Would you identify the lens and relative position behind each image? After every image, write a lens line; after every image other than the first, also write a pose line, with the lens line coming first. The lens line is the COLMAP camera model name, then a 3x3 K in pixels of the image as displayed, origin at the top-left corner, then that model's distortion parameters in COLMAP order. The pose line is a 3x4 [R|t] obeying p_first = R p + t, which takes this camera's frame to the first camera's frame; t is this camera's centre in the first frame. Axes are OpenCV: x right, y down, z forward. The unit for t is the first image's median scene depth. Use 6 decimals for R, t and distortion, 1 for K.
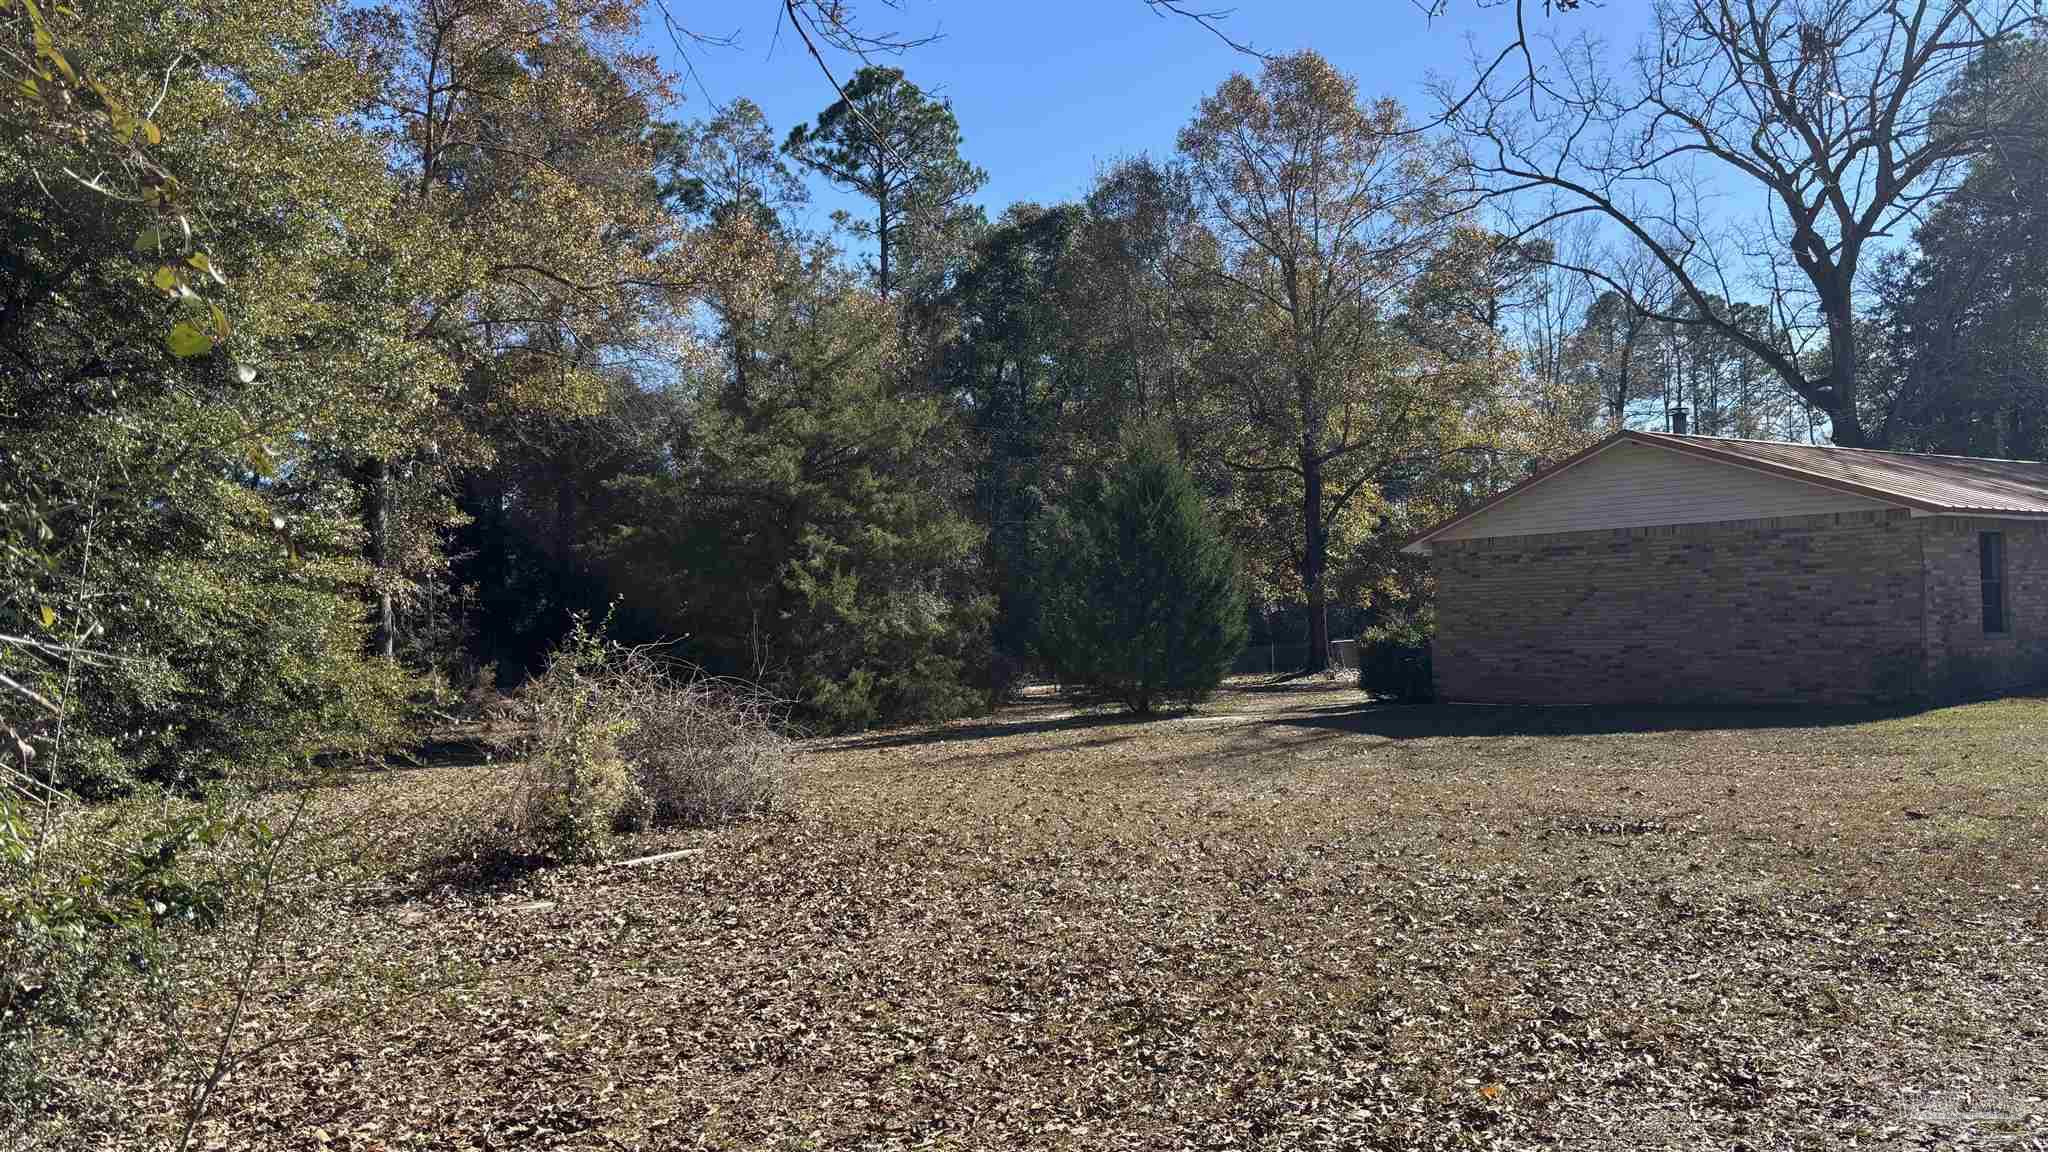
lens RADIAL K [[1551.1, 0, 1024.0], [0, 1551.1, 576.0], [0, 0, 1]] dist [0.087762, -0.100240]
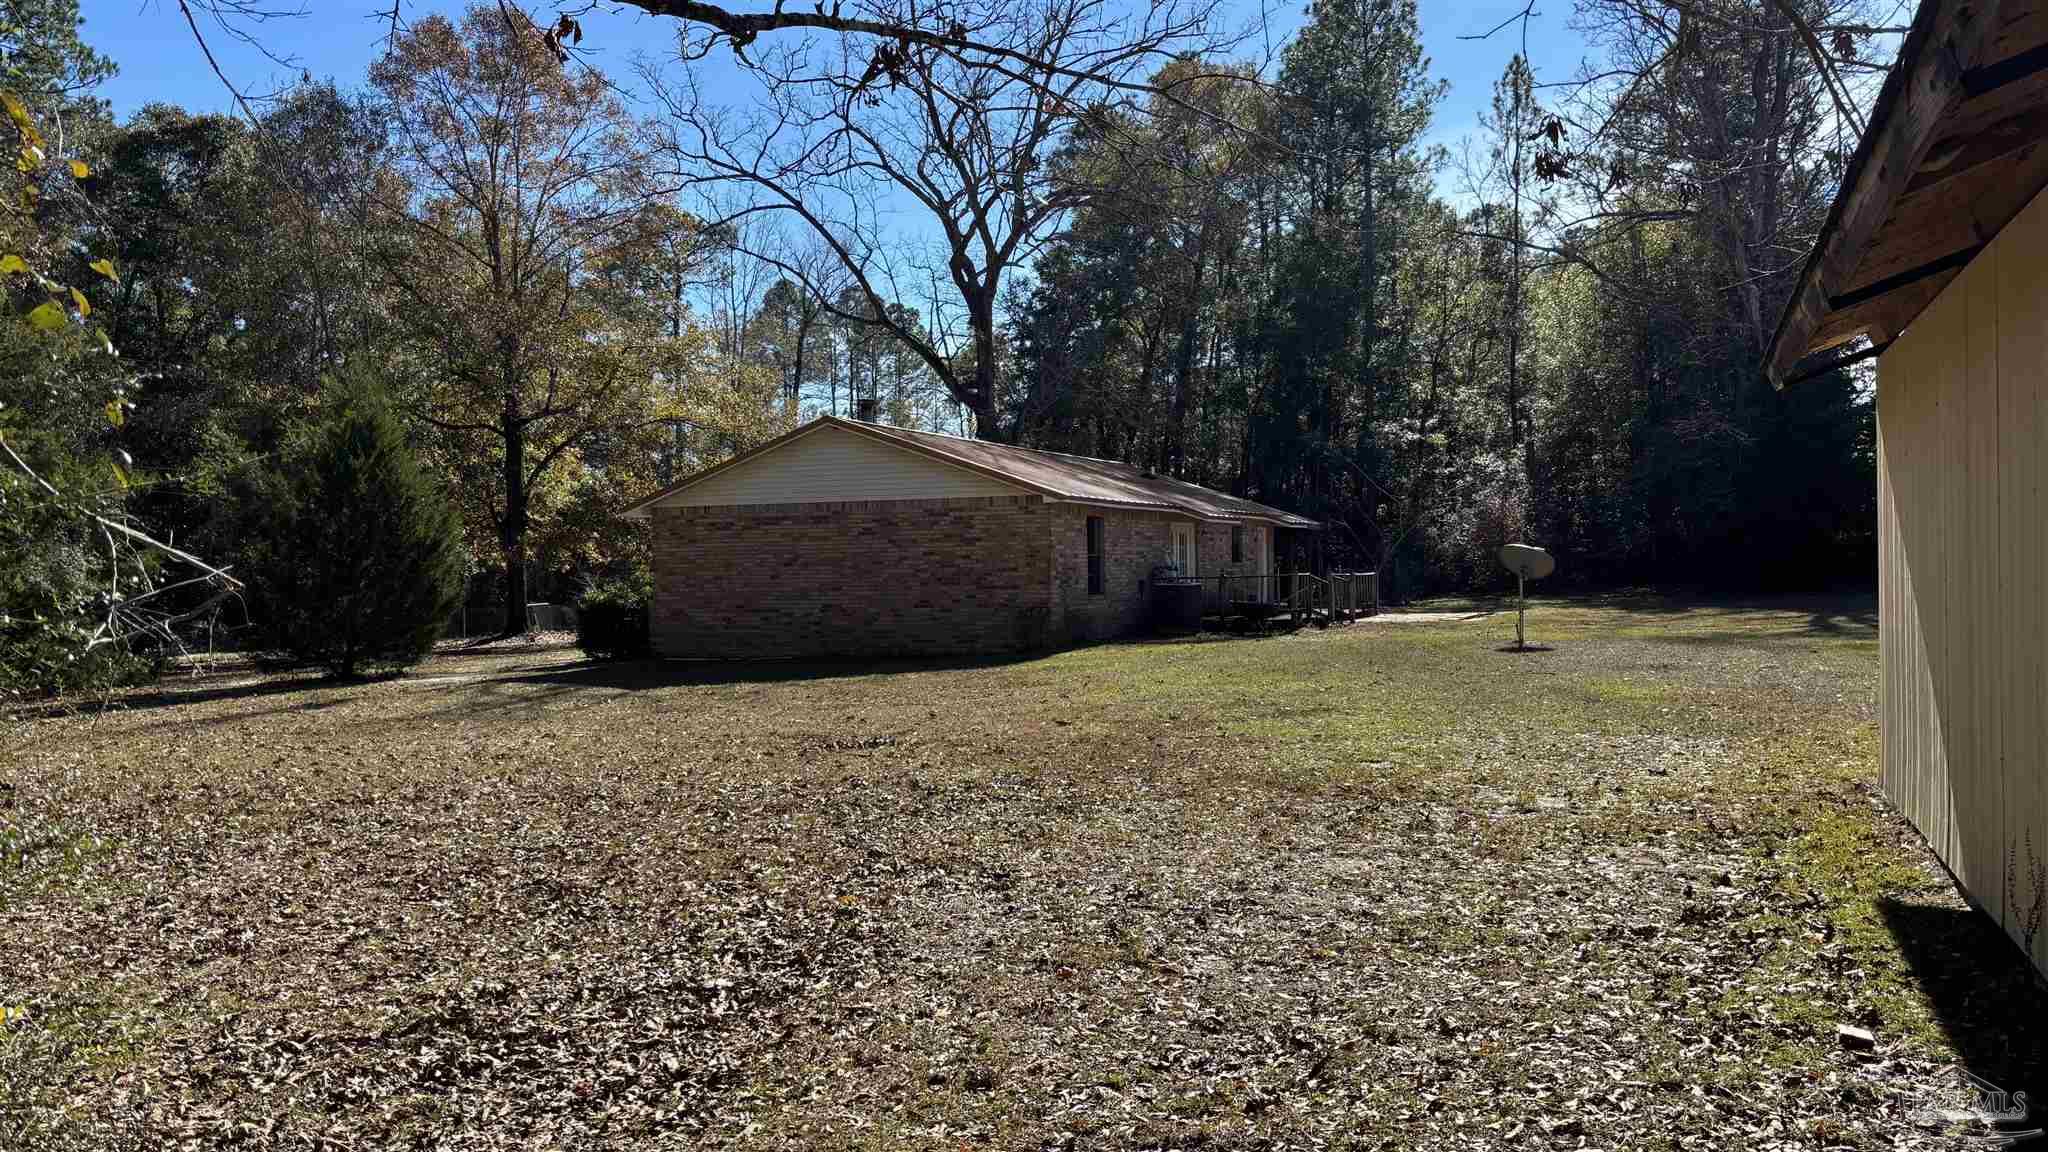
lens RADIAL K [[1607.8, 0, 1029.3], [0, 1607.8, 582.0], [0, 0, 1]] dist [-0.001985, 0.010137]
pose [[0.863937, 0.011870, 0.503460, -0.057470], [-0.023939, 0.999560, 0.017513, 0.002639], [-0.503030, -0.027182, 0.863841, -0.063653]]
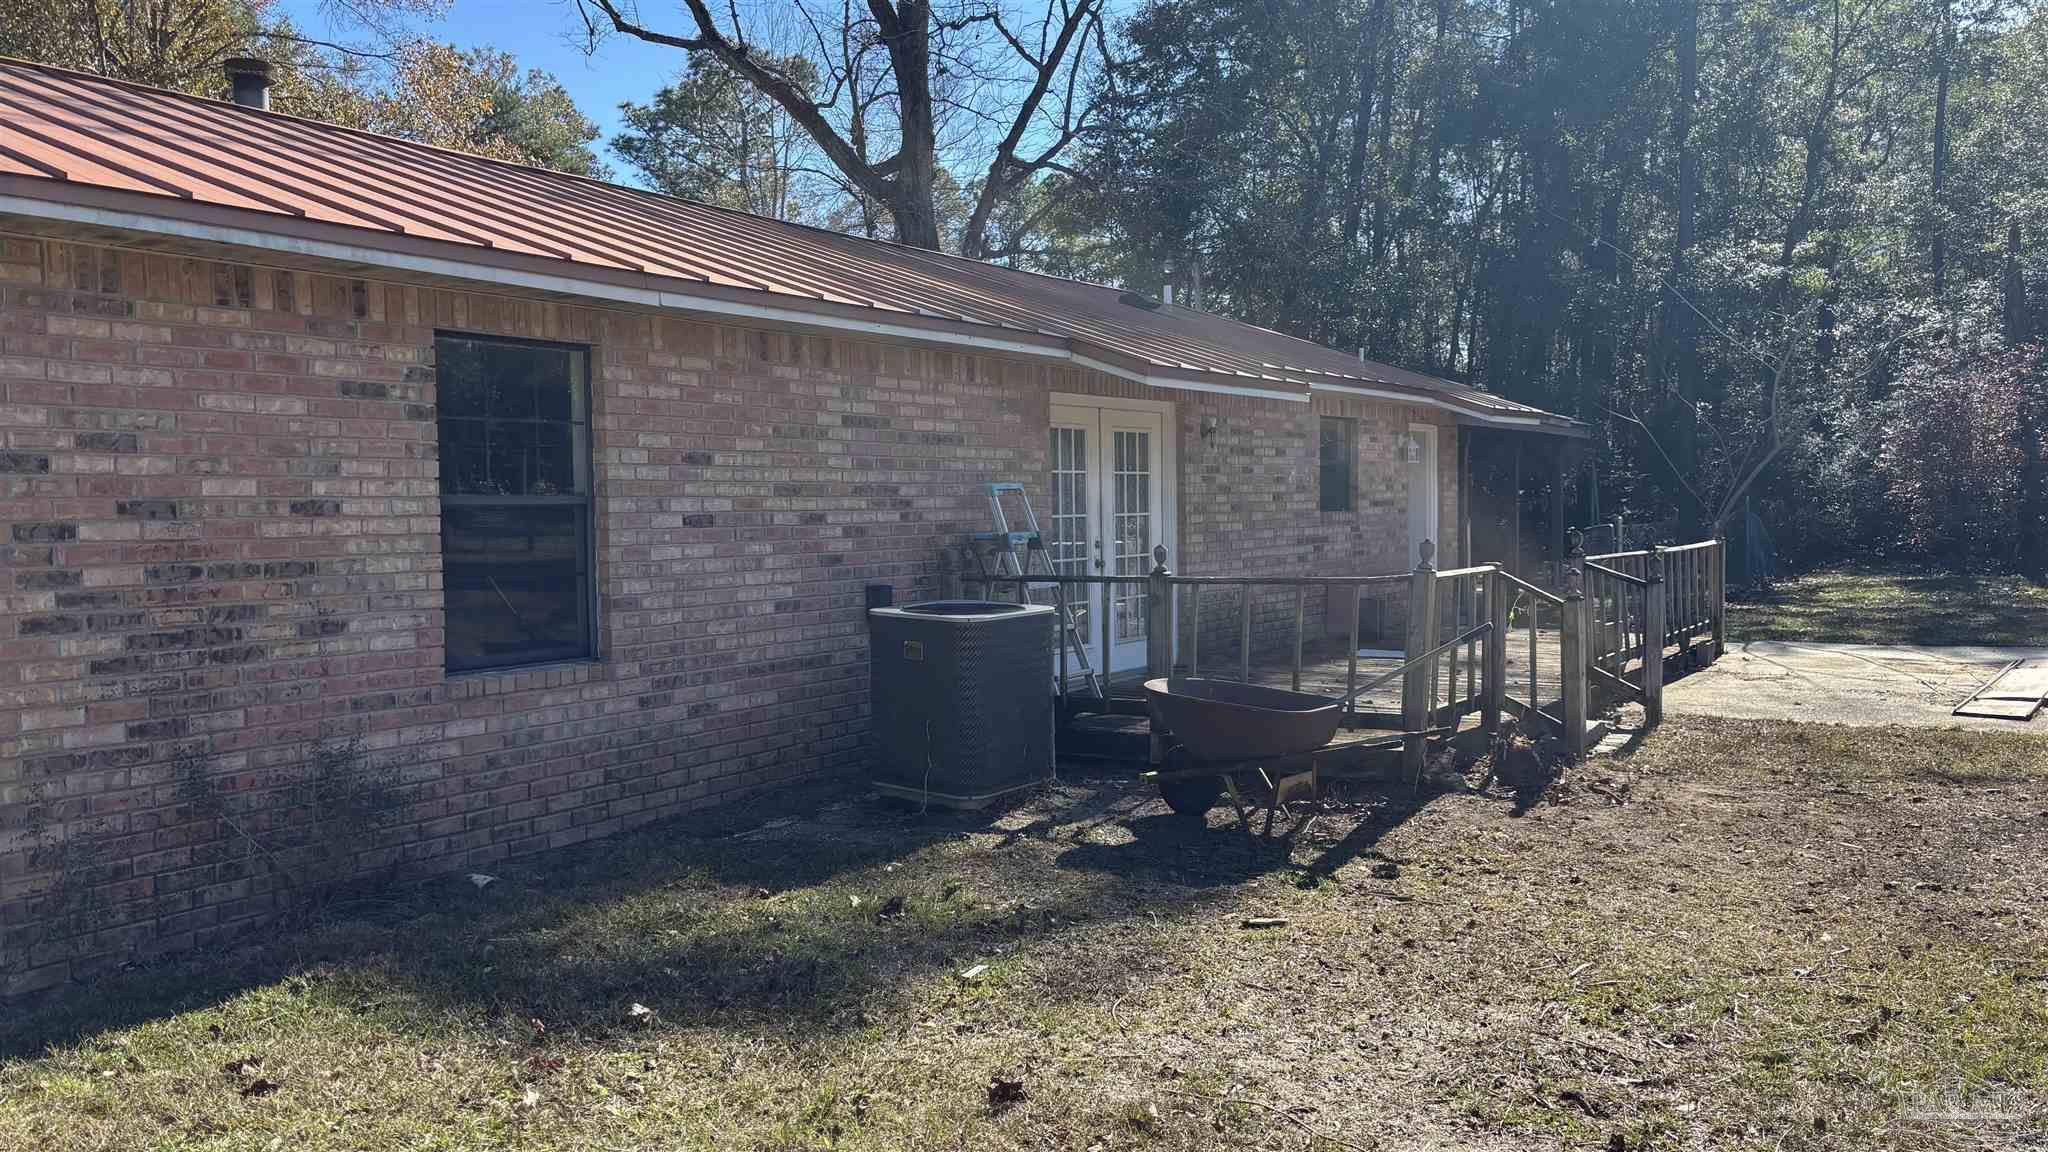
lens RADIAL K [[1607.2, 0, 1024.0], [0, 1607.2, 576.0], [0, 0, 1]] dist [0.002853, 0.004632]
pose [[0.936724, -0.000400, 0.350068, 0.396750], [-0.022297, 0.997901, 0.060802, -0.002144], [-0.349358, -0.064760, 0.934749, 0.450769]]
